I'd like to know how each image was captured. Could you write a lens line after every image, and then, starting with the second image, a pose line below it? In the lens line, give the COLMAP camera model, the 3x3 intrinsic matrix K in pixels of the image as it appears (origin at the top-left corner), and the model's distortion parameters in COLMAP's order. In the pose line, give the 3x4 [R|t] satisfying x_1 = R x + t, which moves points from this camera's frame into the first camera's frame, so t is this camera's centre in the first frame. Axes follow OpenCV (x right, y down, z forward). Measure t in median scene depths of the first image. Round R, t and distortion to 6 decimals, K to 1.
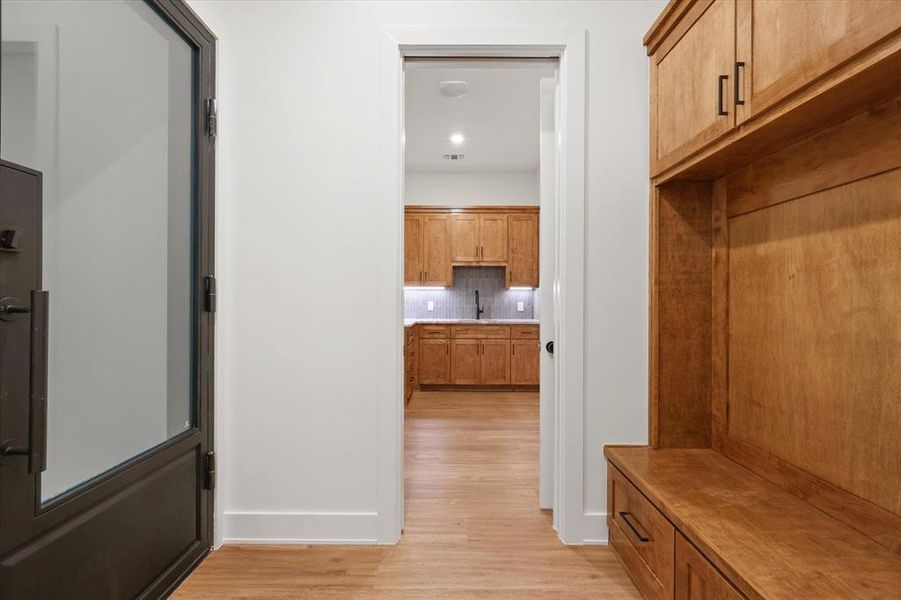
lens RADIAL K [[391.8, 0, 449.2], [0, 391.8, 301.9], [0, 0, 1]] dist [-0.012862, 0.002321]
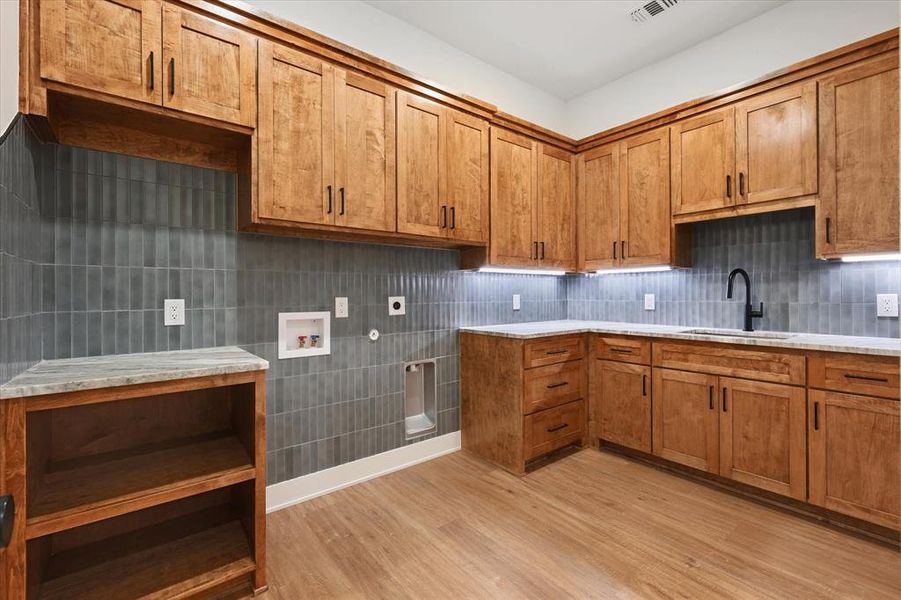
lens RADIAL K [[391.8, 0, 452.5], [0, 391.8, 296.6], [0, 0, 1]] dist [-0.012862, 0.002321]
pose [[0.623757, -0.003137, -0.781612, 0.235680], [0.007759, 0.999968, 0.002178, -0.000605], [0.781580, -0.007422, 0.623761, 0.468424]]
